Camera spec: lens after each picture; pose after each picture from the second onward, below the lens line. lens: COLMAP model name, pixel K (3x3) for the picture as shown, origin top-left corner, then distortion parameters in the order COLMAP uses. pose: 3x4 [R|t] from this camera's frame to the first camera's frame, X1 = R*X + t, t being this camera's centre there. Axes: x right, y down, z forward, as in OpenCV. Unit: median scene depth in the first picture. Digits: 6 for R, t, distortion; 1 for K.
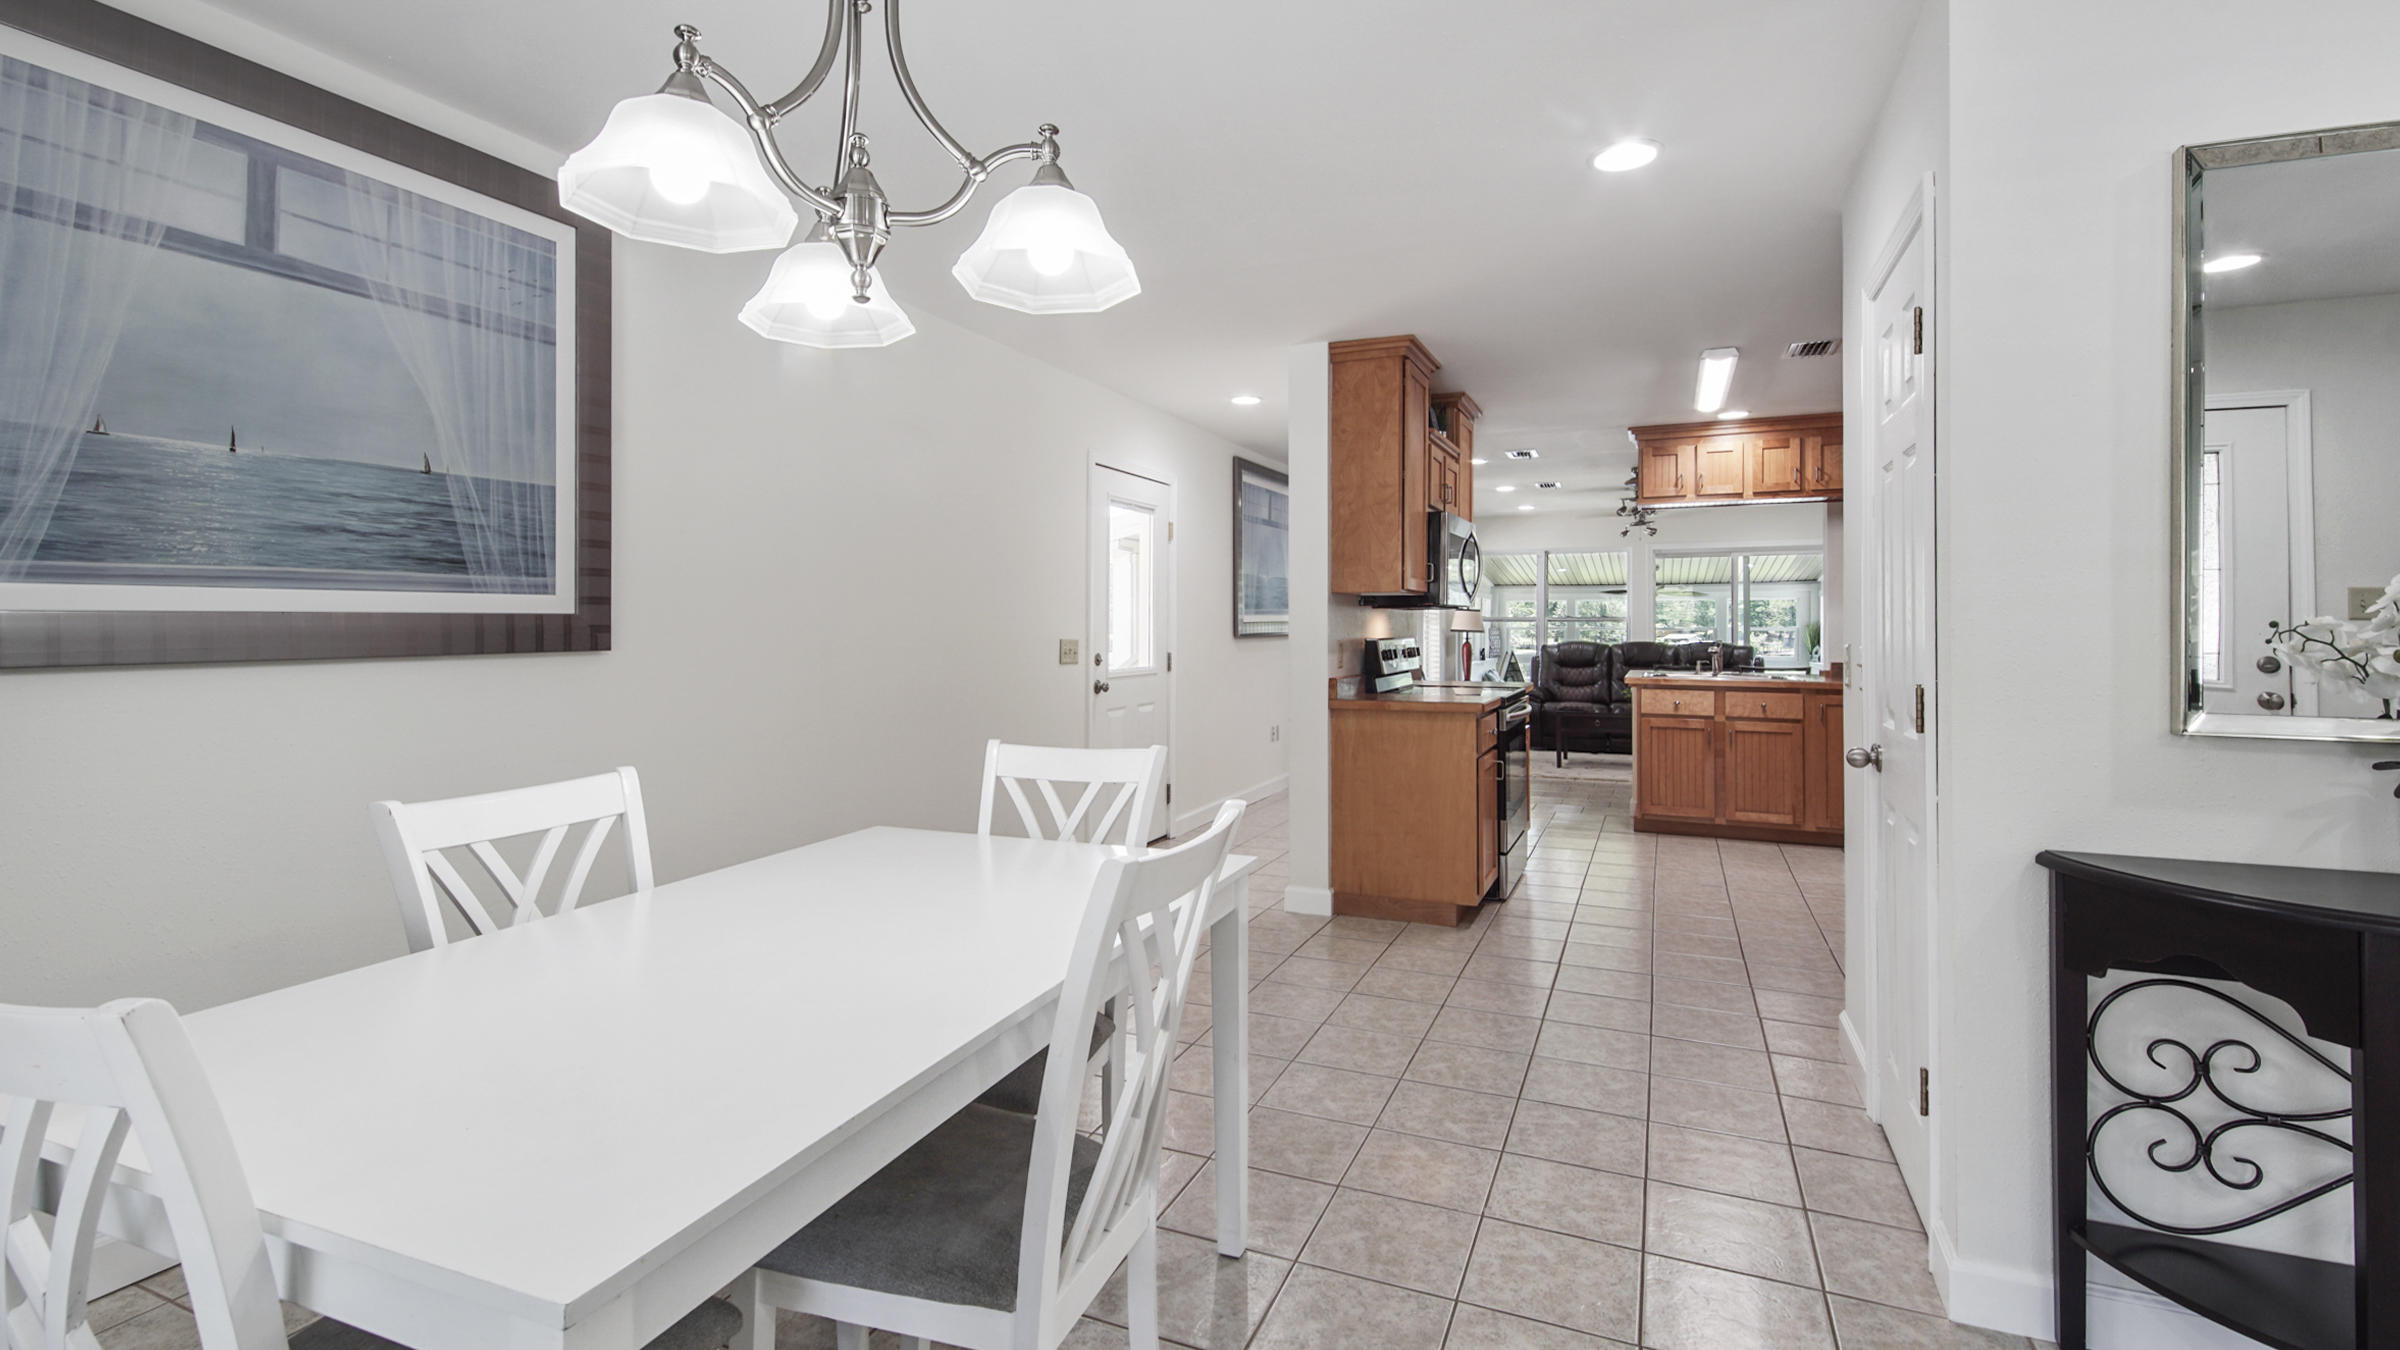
lens RADIAL K [[1150.9, 0, 1154.2], [0, 1150.9, 624.0], [0, 0, 1]] dist [0.001708, 0.000019]
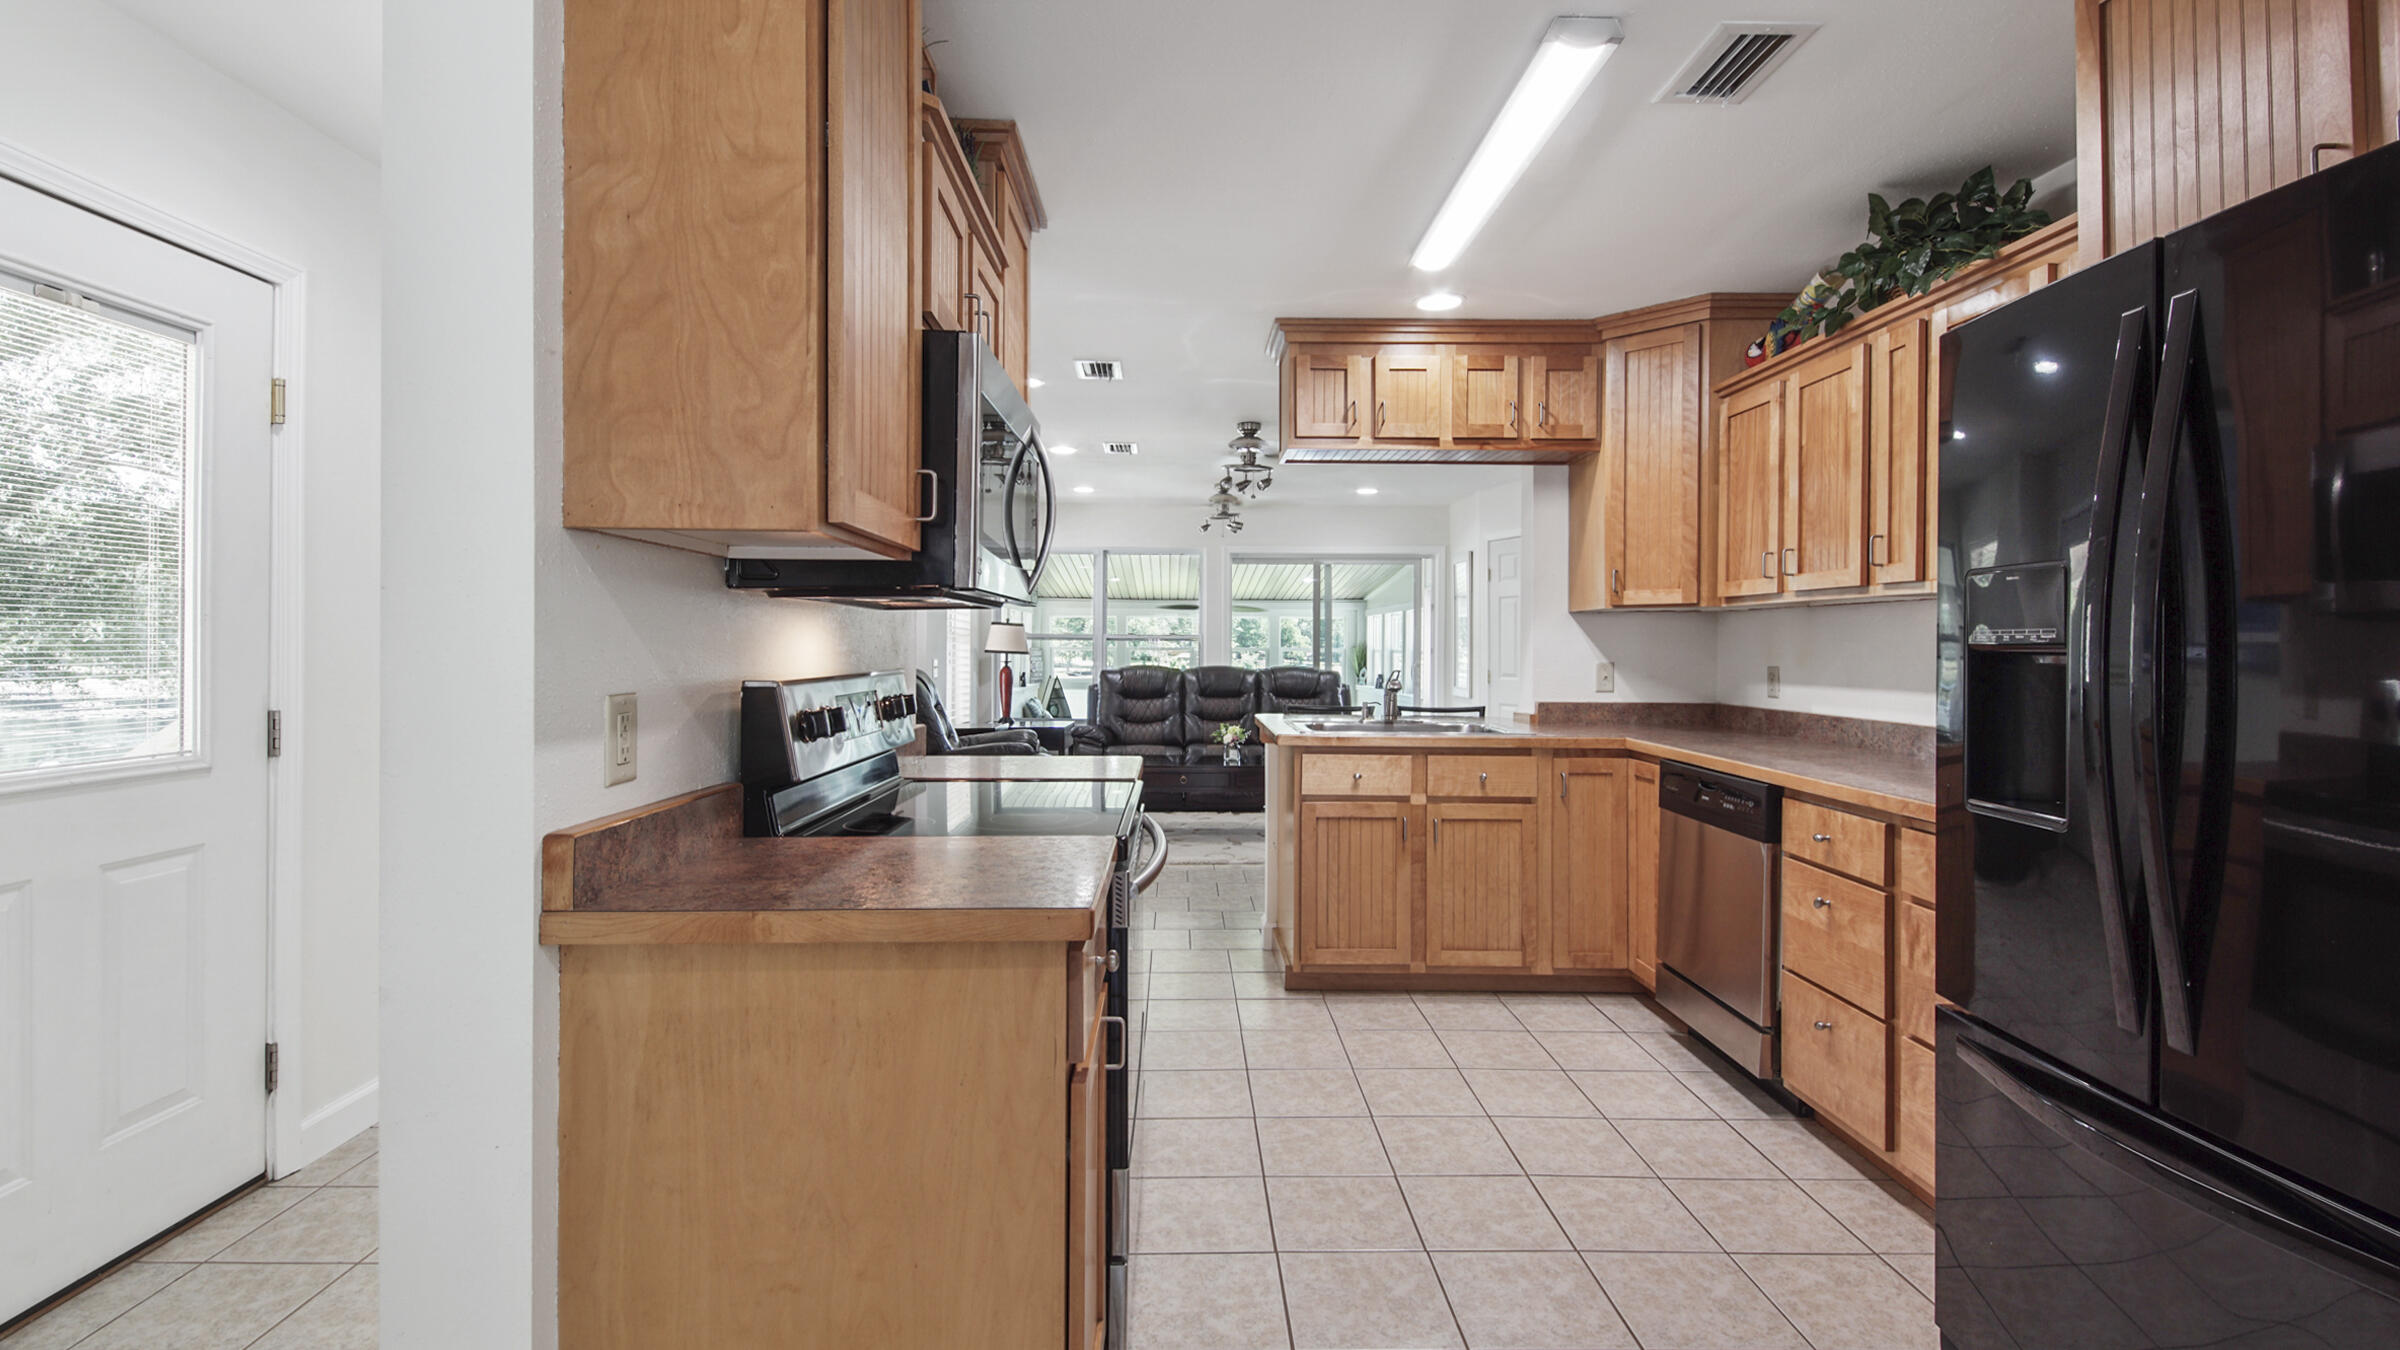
lens RADIAL K [[1097.0, 0, 1183.1], [0, 1097.0, 641.7], [0, 0, 1]] dist [0.025655, 0.000346]
pose [[0.908958, 0.005184, 0.416855, 0.132399], [-0.004745, 0.999987, -0.002089, 0.000545], [-0.416860, -0.000079, 0.908971, 0.511859]]
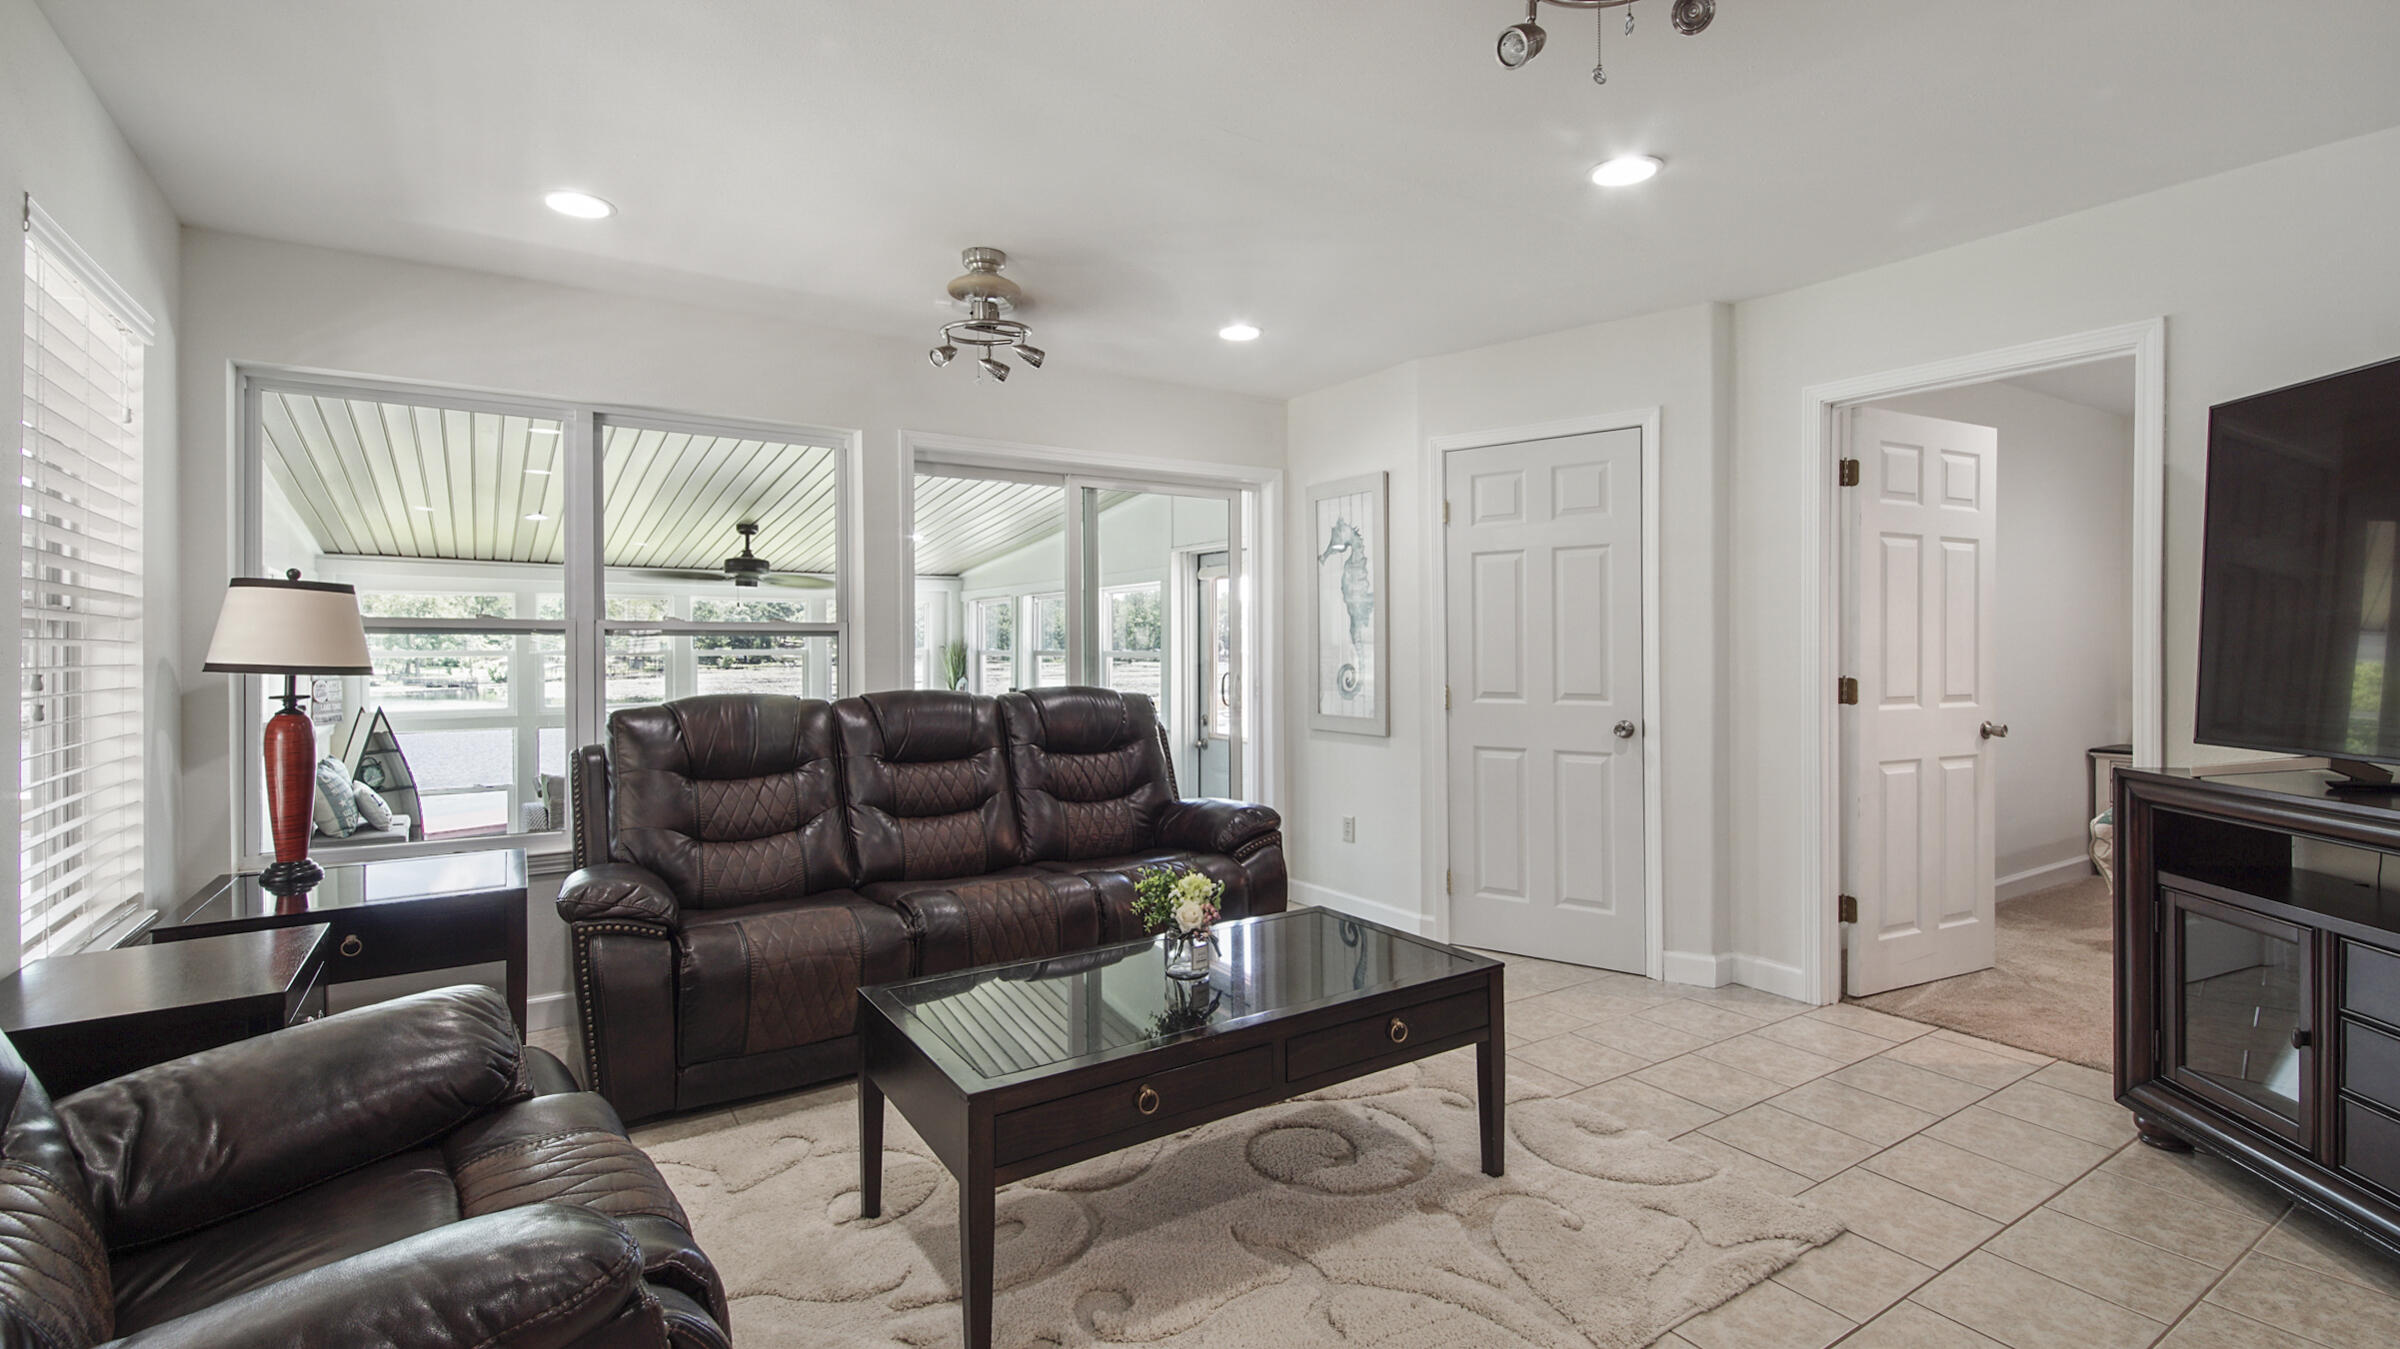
lens RADIAL K [[1105.8, 0, 1260.9], [0, 1105.8, 661.5], [0, 0, 1]] dist [0.000282, -0.000118]
pose [[0.516564, -0.015536, 0.856108, 0.300052], [0.004000, 0.999868, 0.015731, 0.002665], [-0.856239, -0.004702, 0.516558, 1.189504]]
